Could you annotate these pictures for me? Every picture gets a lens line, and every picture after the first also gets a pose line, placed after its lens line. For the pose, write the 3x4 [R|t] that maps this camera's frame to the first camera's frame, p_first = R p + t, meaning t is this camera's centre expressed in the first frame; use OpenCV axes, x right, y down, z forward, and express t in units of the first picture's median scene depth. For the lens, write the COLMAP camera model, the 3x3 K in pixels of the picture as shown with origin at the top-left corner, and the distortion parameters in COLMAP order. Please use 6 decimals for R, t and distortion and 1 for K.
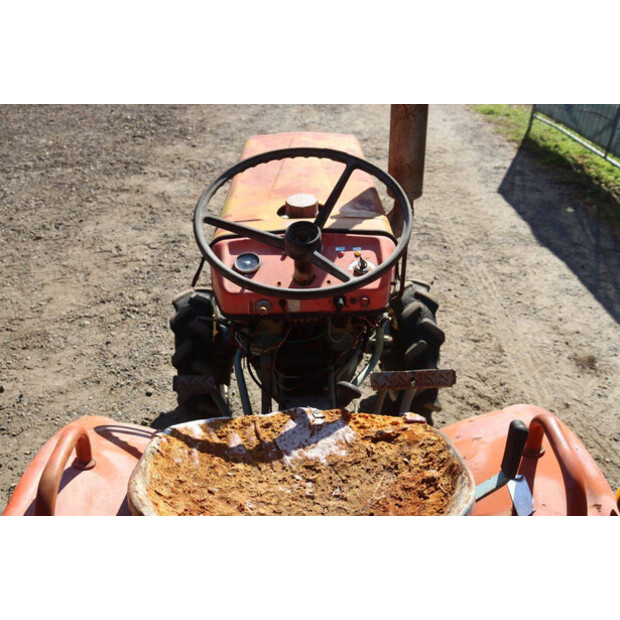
lens RADIAL K [[574.9, 0, 310.0], [0, 574.9, 310.0], [0, 0, 1]] dist [-0.062026, 0.018551]
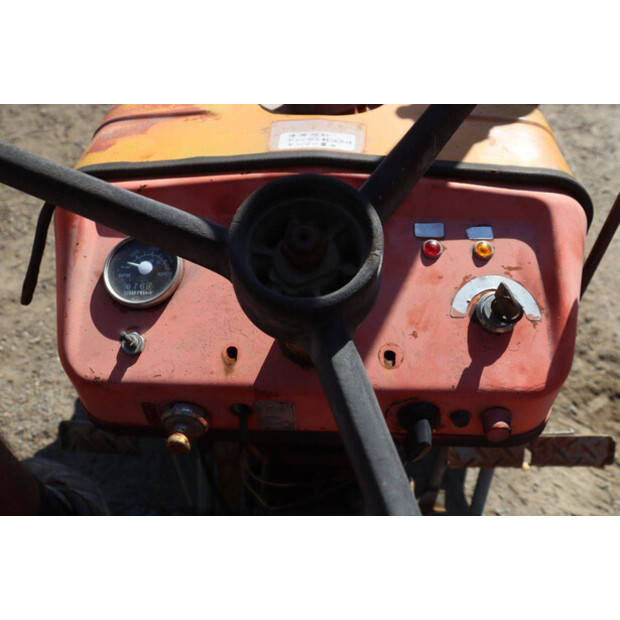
lens RADIAL K [[530.5, 0, 310.0], [0, 530.5, 310.0], [0, 0, 1]] dist [-0.150689, 0.146213]
pose [[0.997855, 0.052651, -0.038898, -0.000371], [-0.038251, 0.951187, 0.306236, -0.068916], [0.053123, -0.304092, 0.951160, 0.317583]]
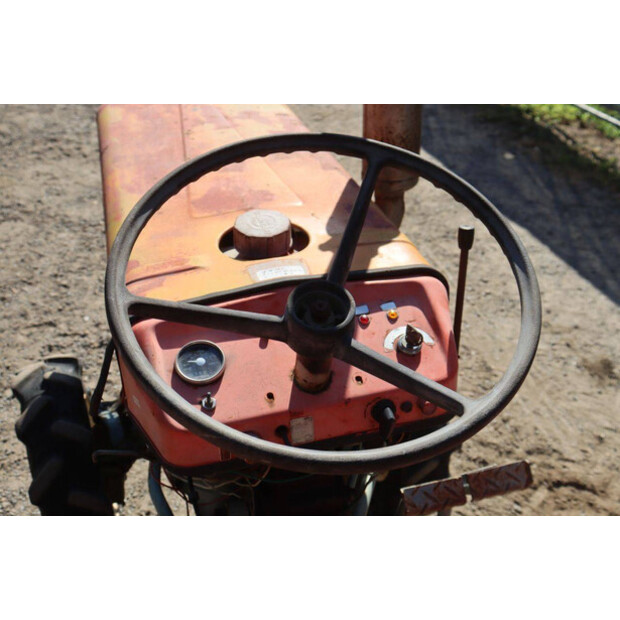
lens RADIAL K [[731.1, 0, 310.0], [0, 731.1, 310.0], [0, 0, 1]] dist [-0.014081, 0.026912]
pose [[0.970189, -0.131658, 0.203467, -0.062623], [0.128061, 0.991288, 0.030808, -0.061057], [-0.205750, -0.003833, 0.978597, 0.144204]]
